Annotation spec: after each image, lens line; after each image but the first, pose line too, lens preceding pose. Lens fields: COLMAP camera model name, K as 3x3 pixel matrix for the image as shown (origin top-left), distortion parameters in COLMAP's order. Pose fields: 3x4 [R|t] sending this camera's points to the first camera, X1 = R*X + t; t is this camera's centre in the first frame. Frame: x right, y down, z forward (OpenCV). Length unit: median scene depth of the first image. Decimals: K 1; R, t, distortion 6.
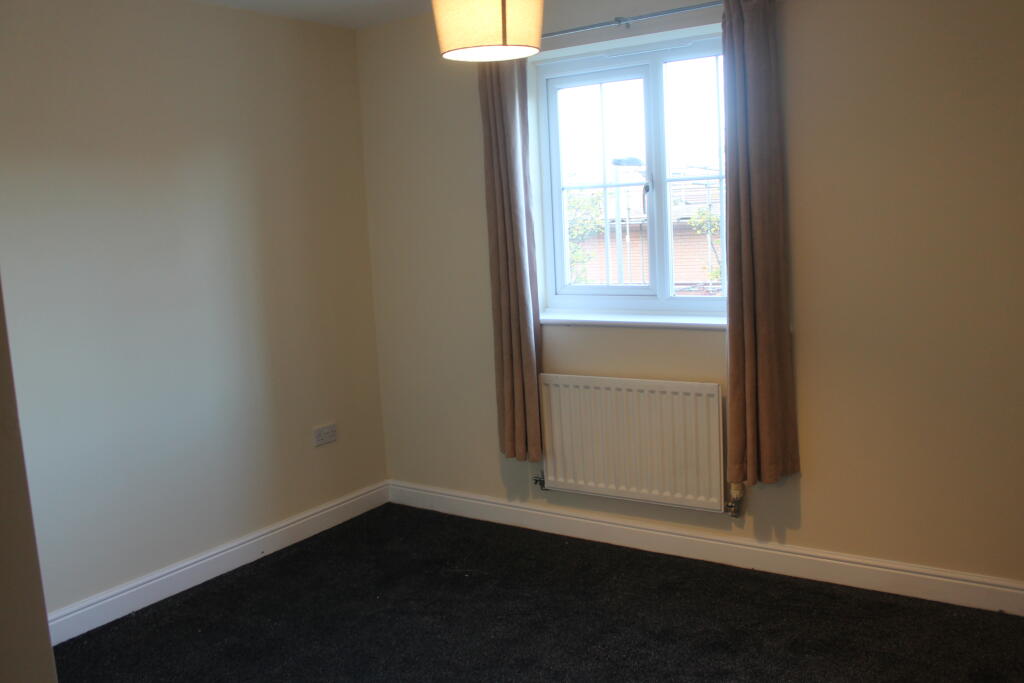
lens RADIAL K [[879.6, 0, 512.0], [0, 879.6, 341.5], [0, 0, 1]] dist [-0.161929, 0.147979]
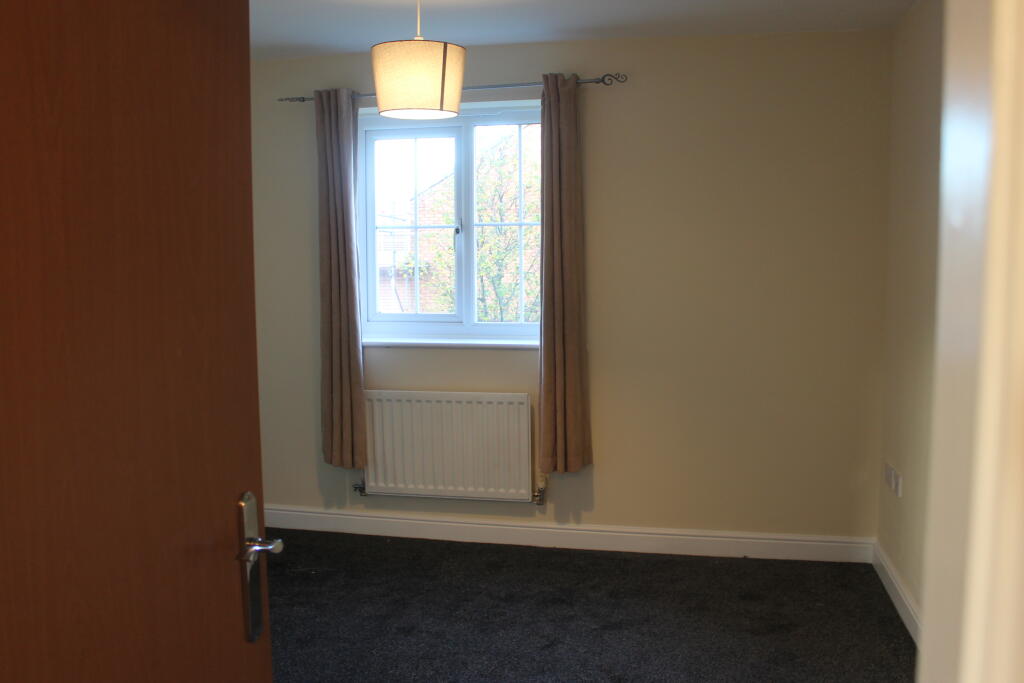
lens RADIAL K [[879.6, 0, 512.0], [0, 879.6, 341.5], [0, 0, 1]] dist [-0.161929, 0.147979]
pose [[0.924855, 0.007927, 0.380238, -0.237423], [0.012620, 0.998593, -0.051513, 0.037432], [-0.380111, 0.052440, 0.923453, -0.117778]]
